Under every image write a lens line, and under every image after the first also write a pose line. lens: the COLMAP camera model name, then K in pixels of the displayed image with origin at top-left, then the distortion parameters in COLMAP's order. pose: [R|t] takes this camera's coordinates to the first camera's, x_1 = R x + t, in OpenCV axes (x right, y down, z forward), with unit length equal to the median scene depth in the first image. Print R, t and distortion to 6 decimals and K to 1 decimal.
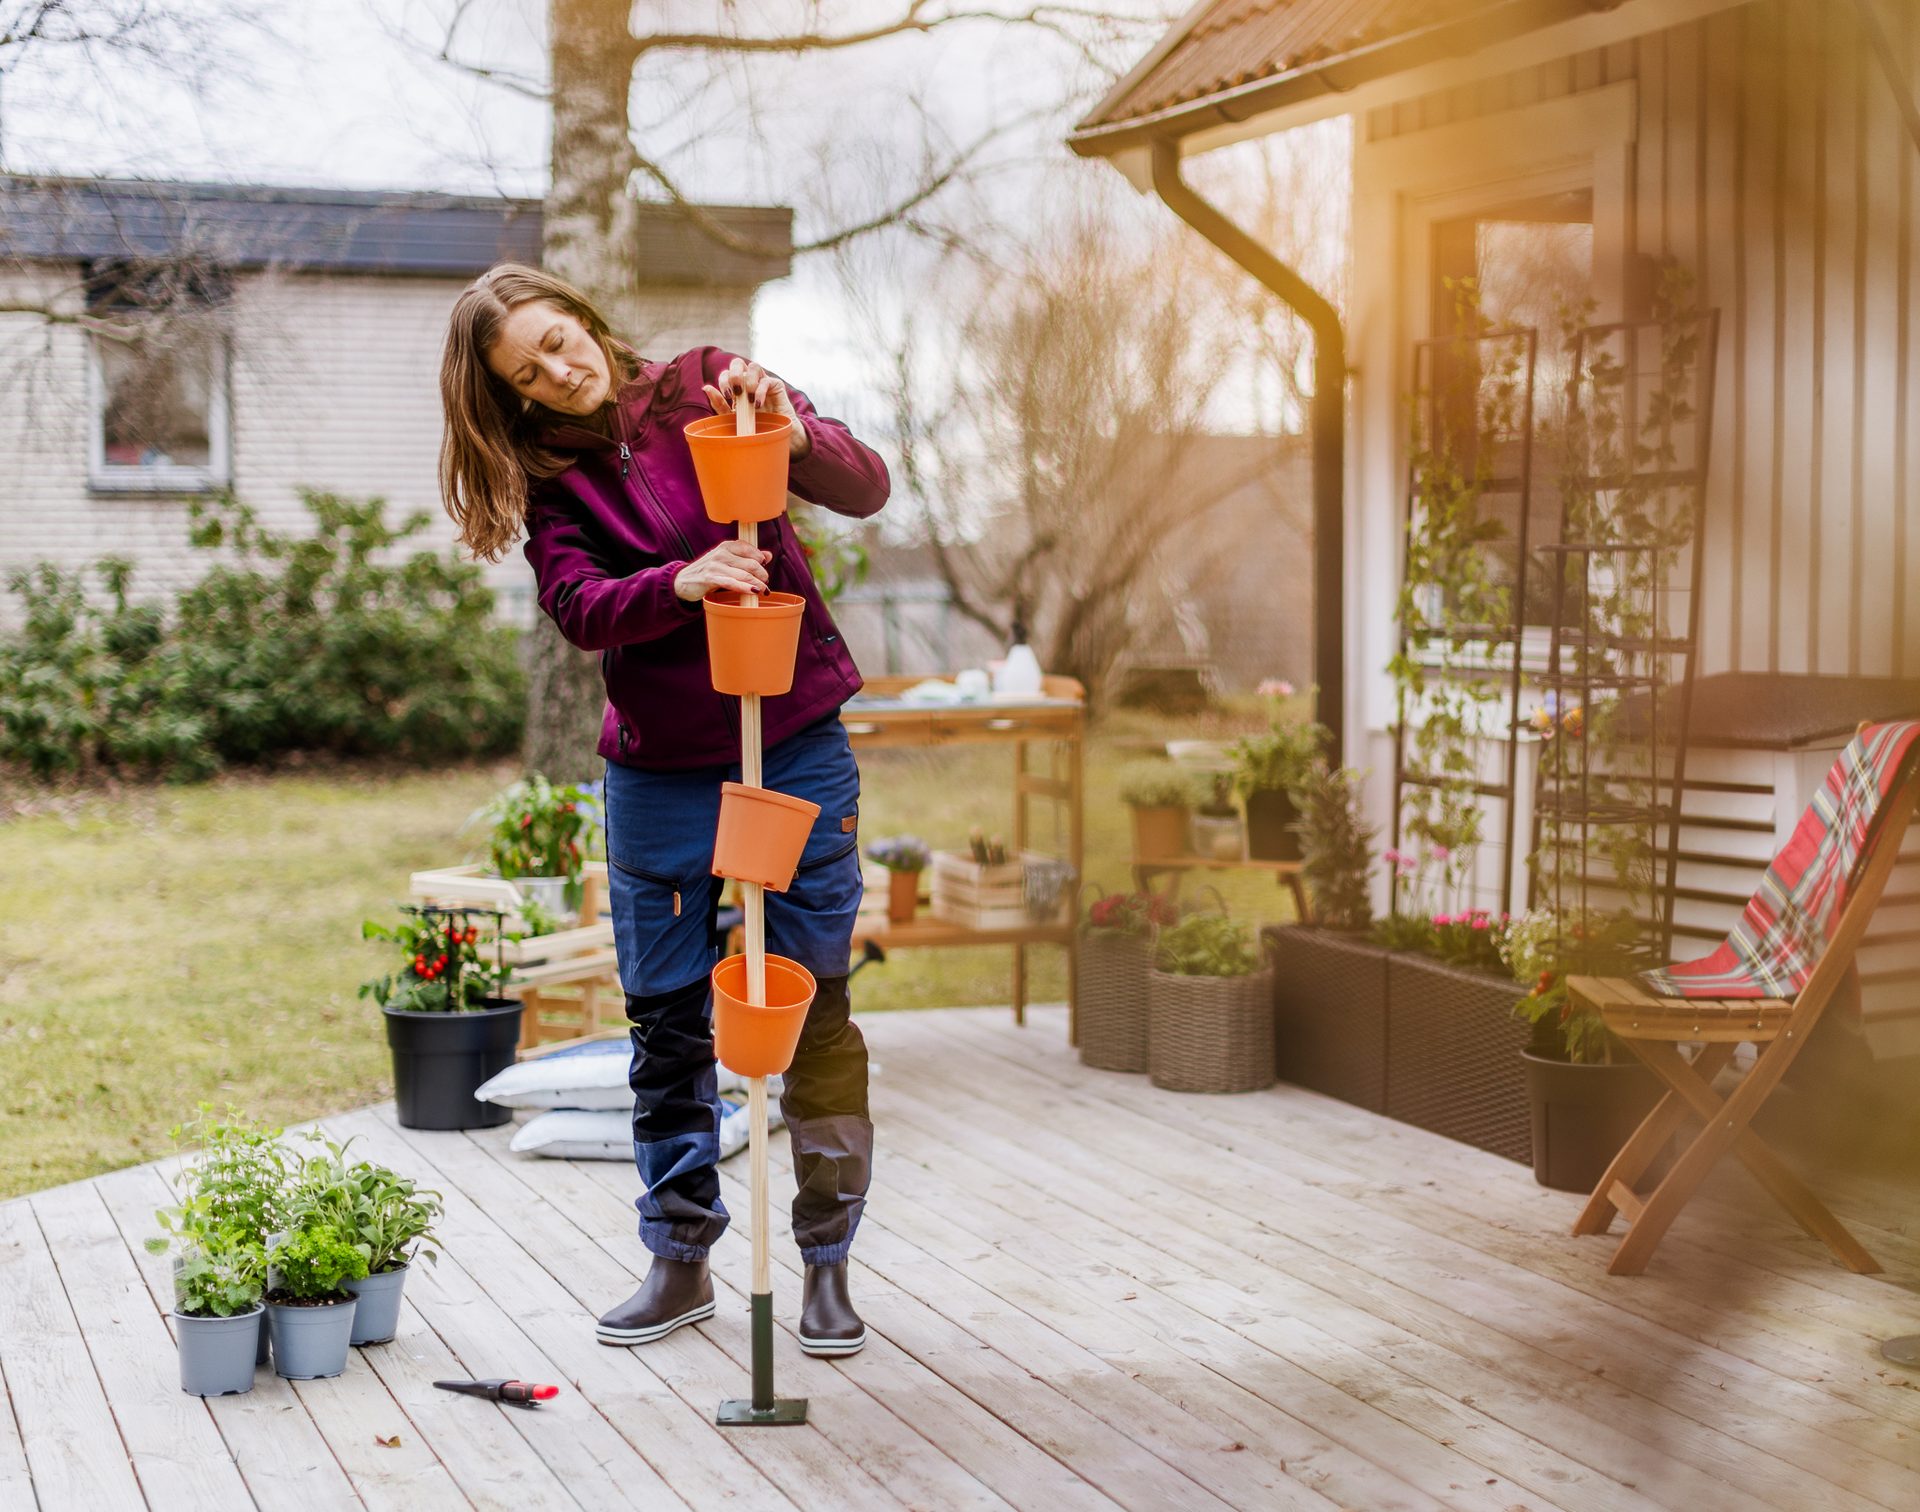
lens RADIAL K [[3205.2, 0, 960.0], [0, 3205.2, 756.0], [0, 0, 1]] dist [-0.005522, 0.141253]
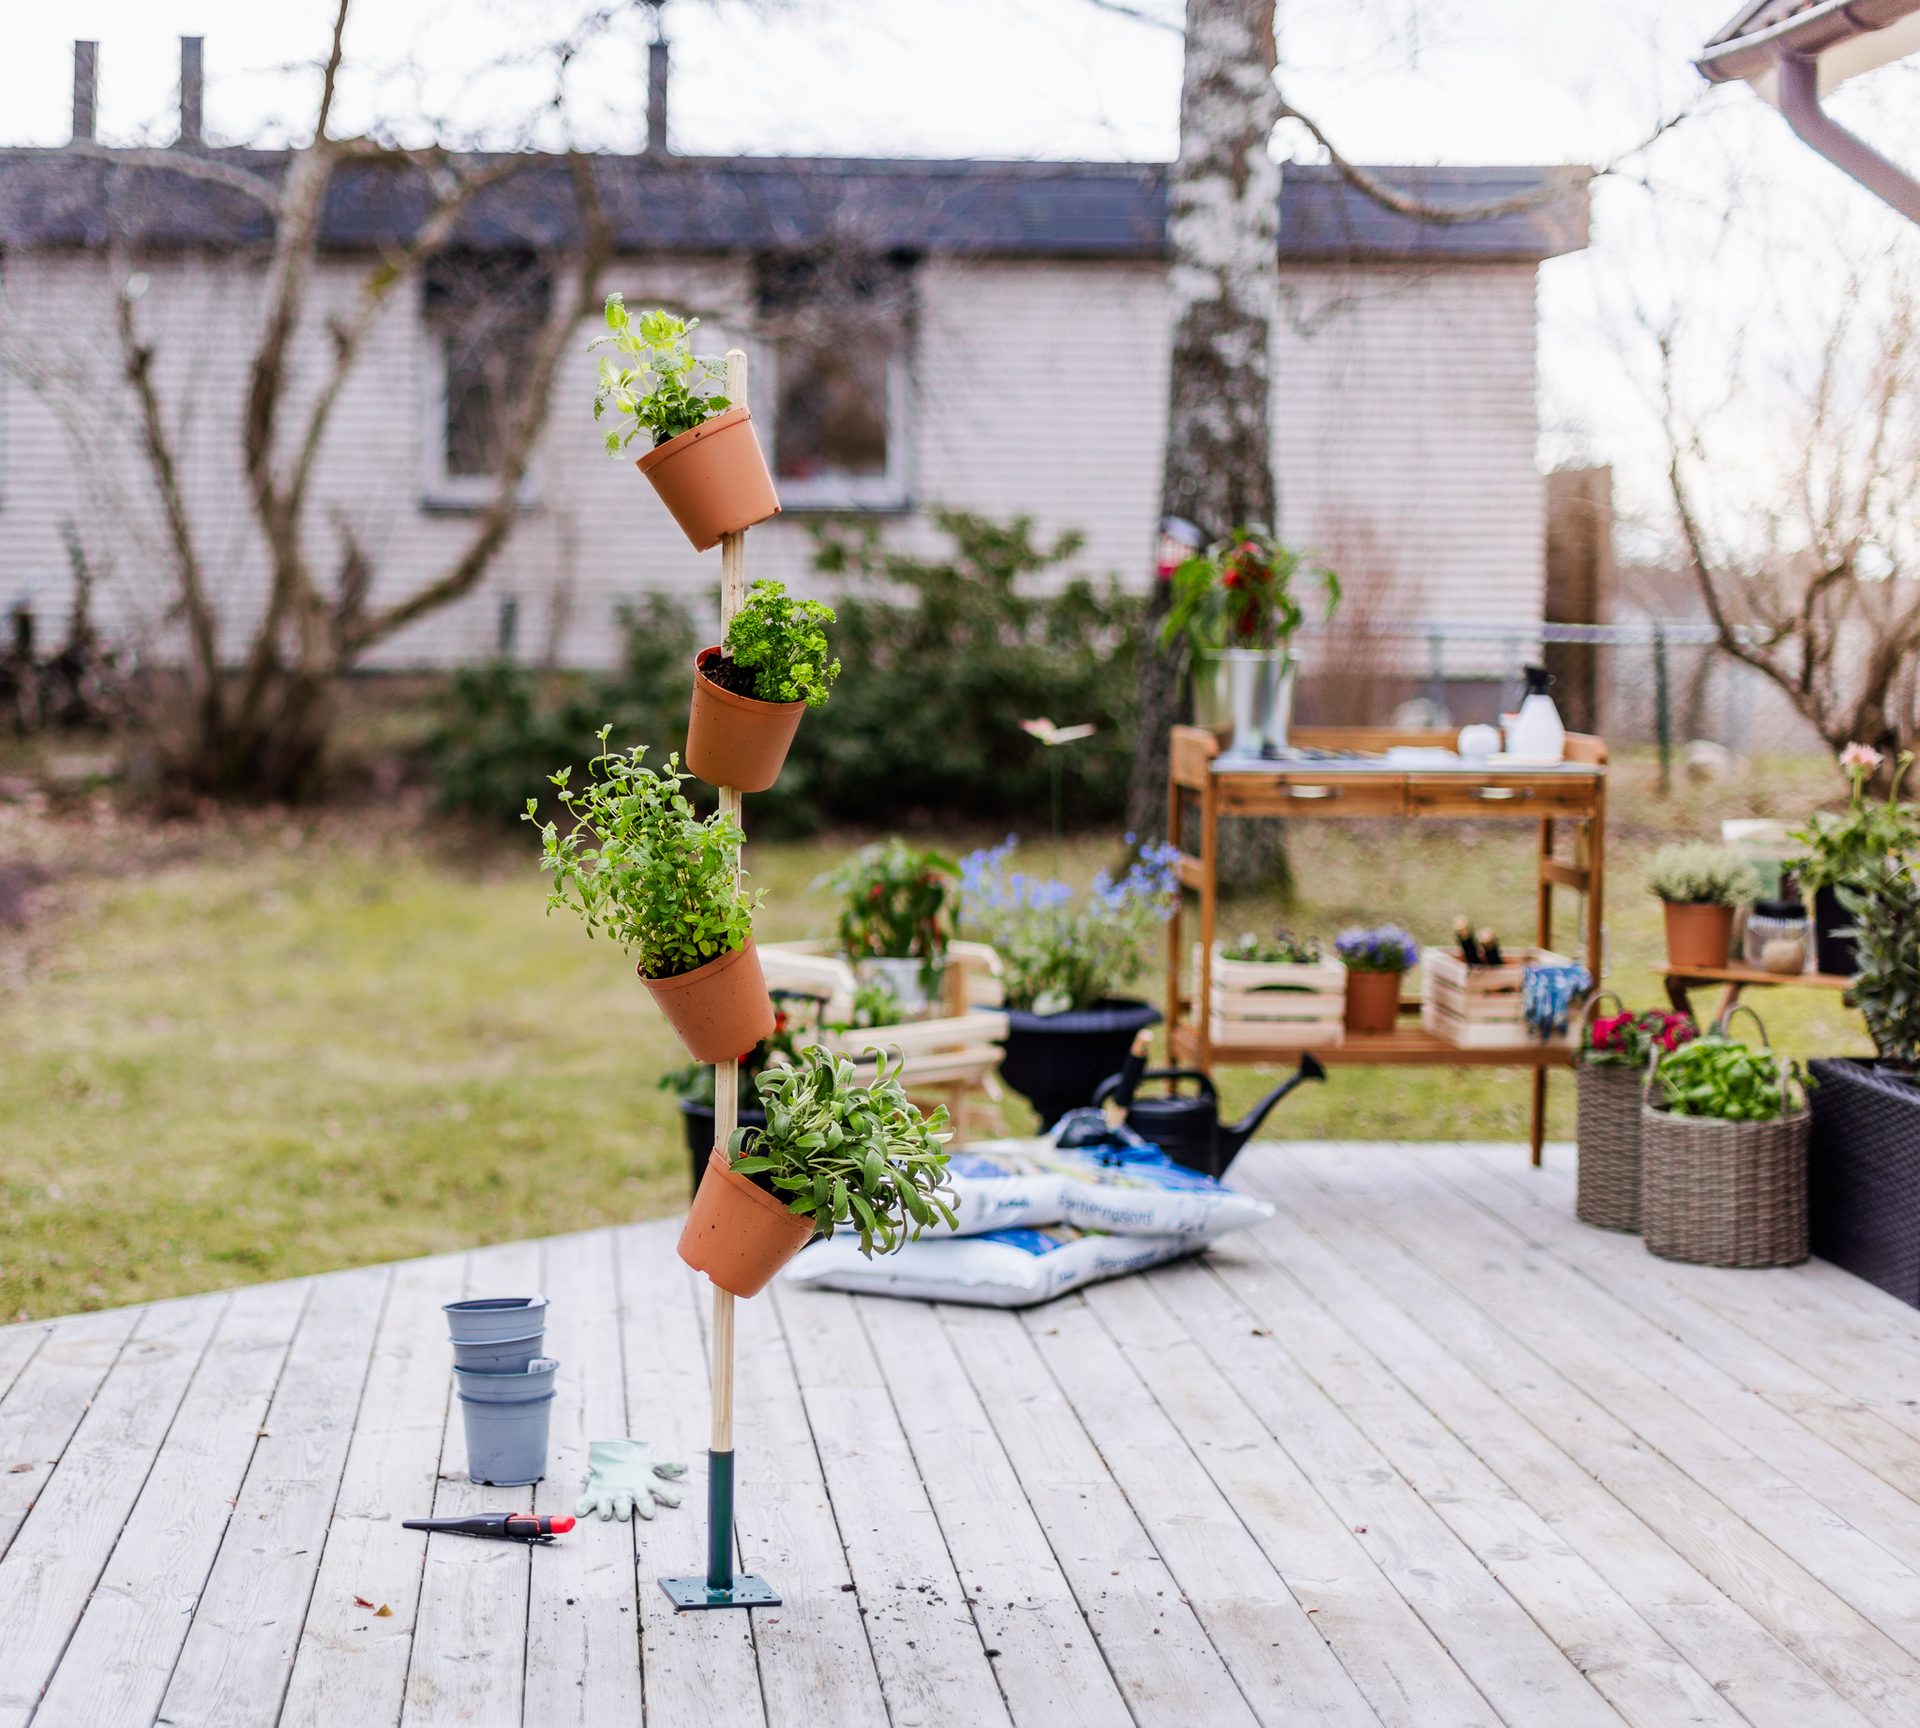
lens RADIAL K [[3727.1, 0, 642.4], [0, 3727.1, 865.2], [0, 0, 1]] dist [0.016833, 0.099342]
pose [[0.945681, 0.031688, -0.323547, 0.124415], [-0.027925, 0.999478, 0.016266, -0.000917], [0.323893, -0.006347, 0.946072, 0.048238]]
